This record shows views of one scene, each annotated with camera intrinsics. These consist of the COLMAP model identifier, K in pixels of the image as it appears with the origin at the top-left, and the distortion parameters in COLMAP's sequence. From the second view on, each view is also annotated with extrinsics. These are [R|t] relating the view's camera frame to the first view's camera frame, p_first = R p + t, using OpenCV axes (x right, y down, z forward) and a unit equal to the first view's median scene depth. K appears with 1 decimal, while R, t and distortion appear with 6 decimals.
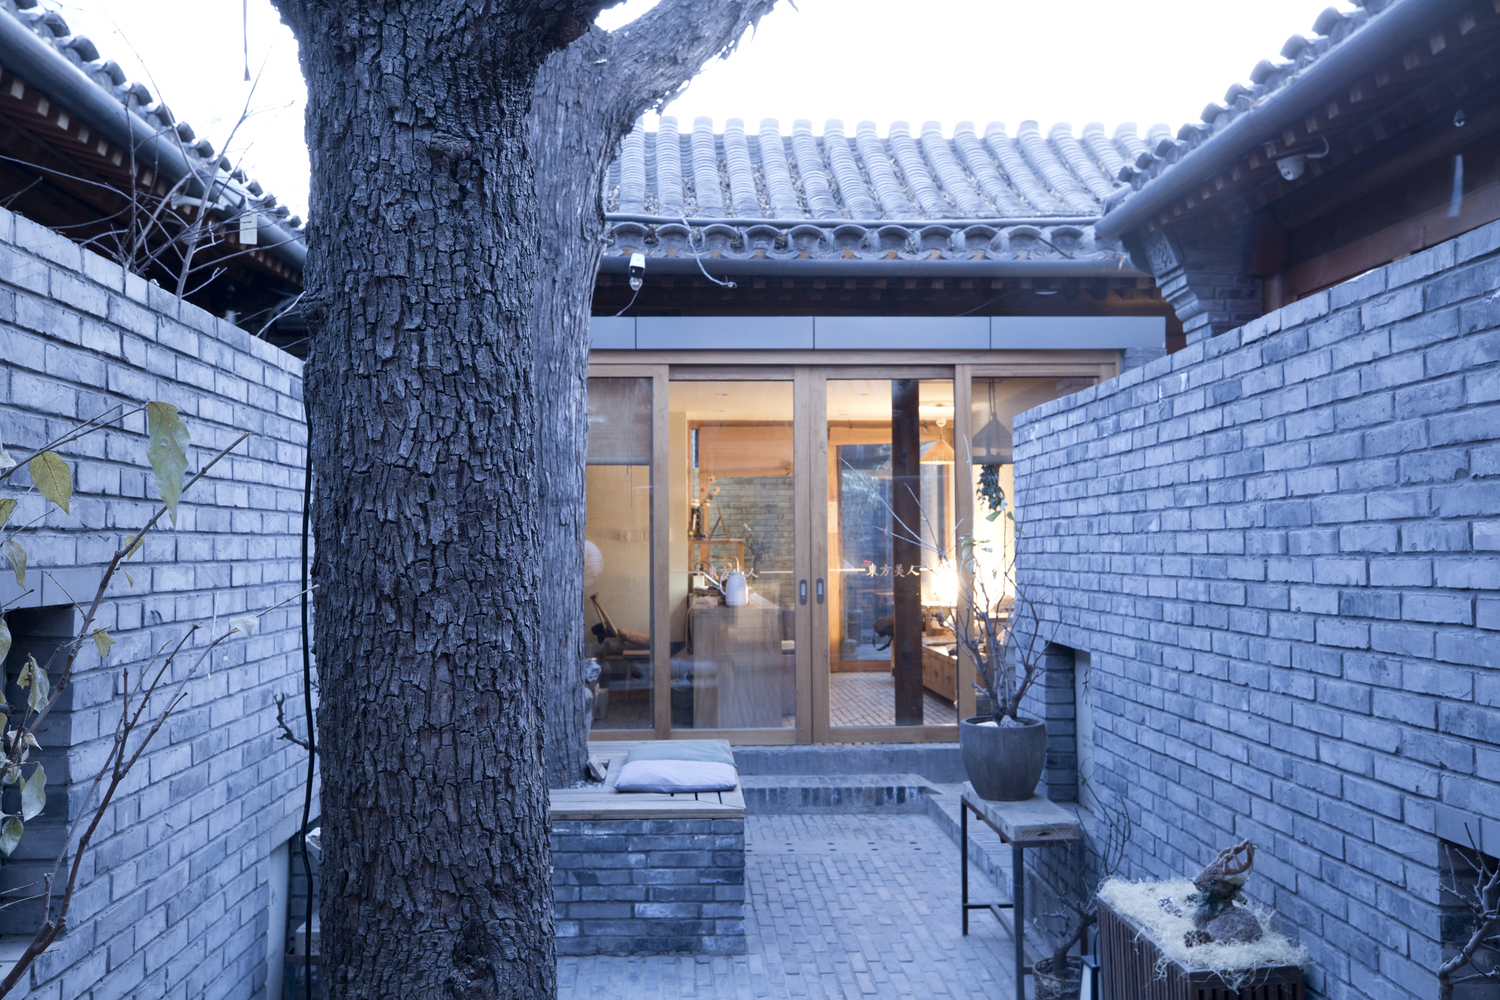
lens RADIAL K [[1409.8, 0, 750.0], [0, 1409.8, 500.0], [0, 0, 1]] dist [0.144114, 0.004912]
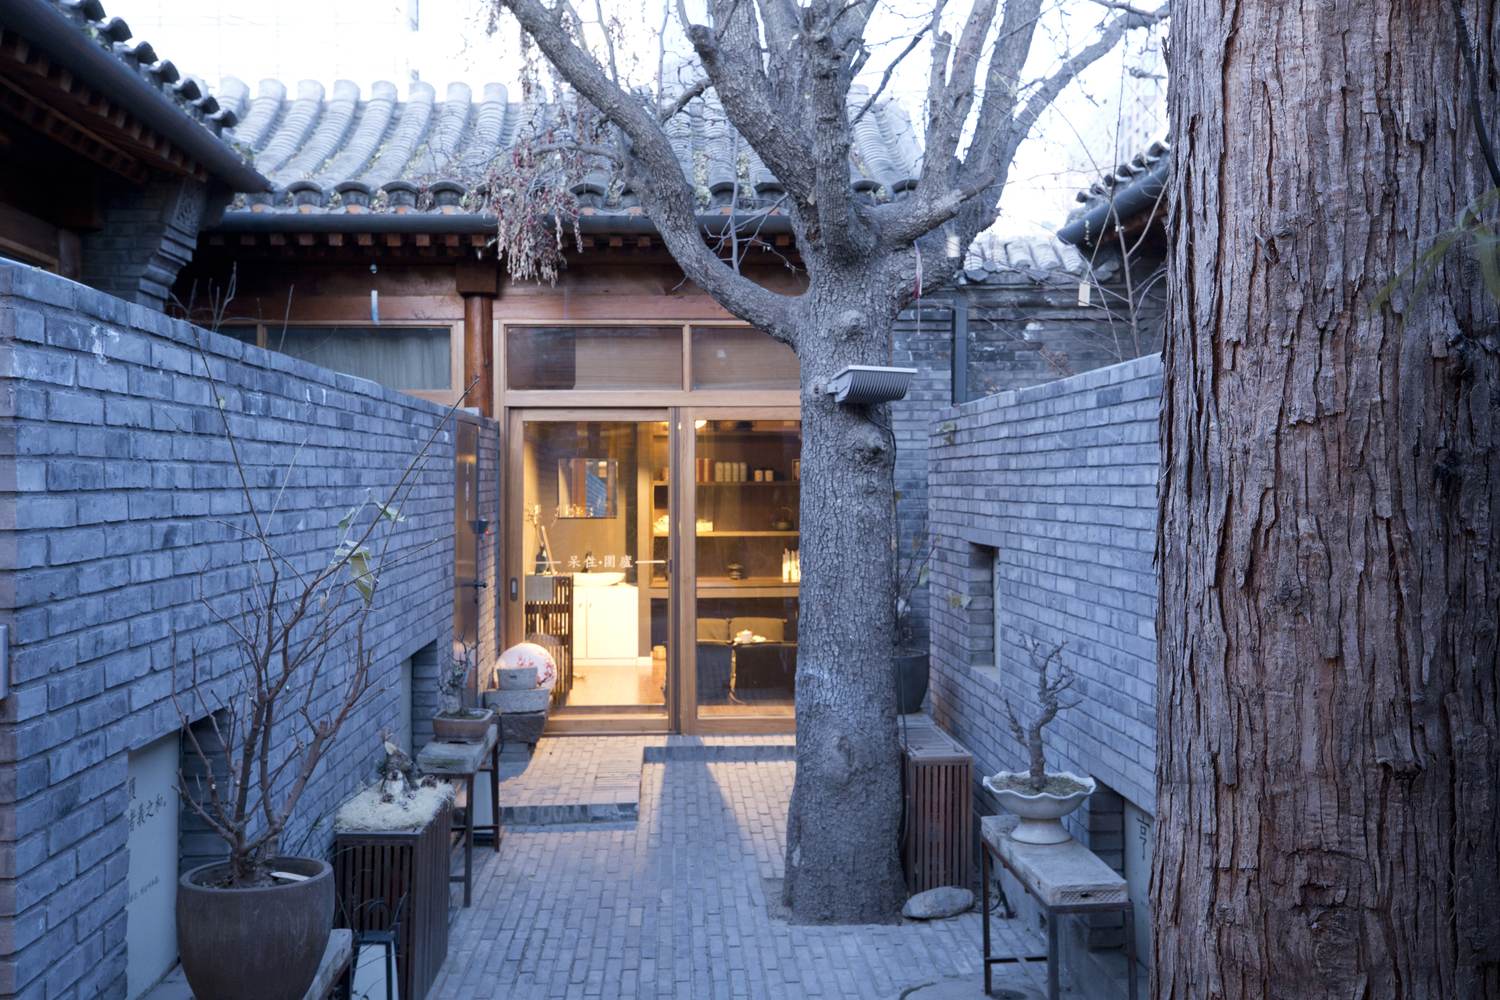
lens RADIAL K [[1409.8, 0, 750.0], [0, 1409.8, 500.0], [0, 0, 1]] dist [0.144114, 0.004912]
pose [[-0.999877, 0.009071, -0.012829, -0.016838], [0.009370, 0.999680, -0.023506, 0.025834], [0.012611, -0.023623, -0.999641, 1.927739]]
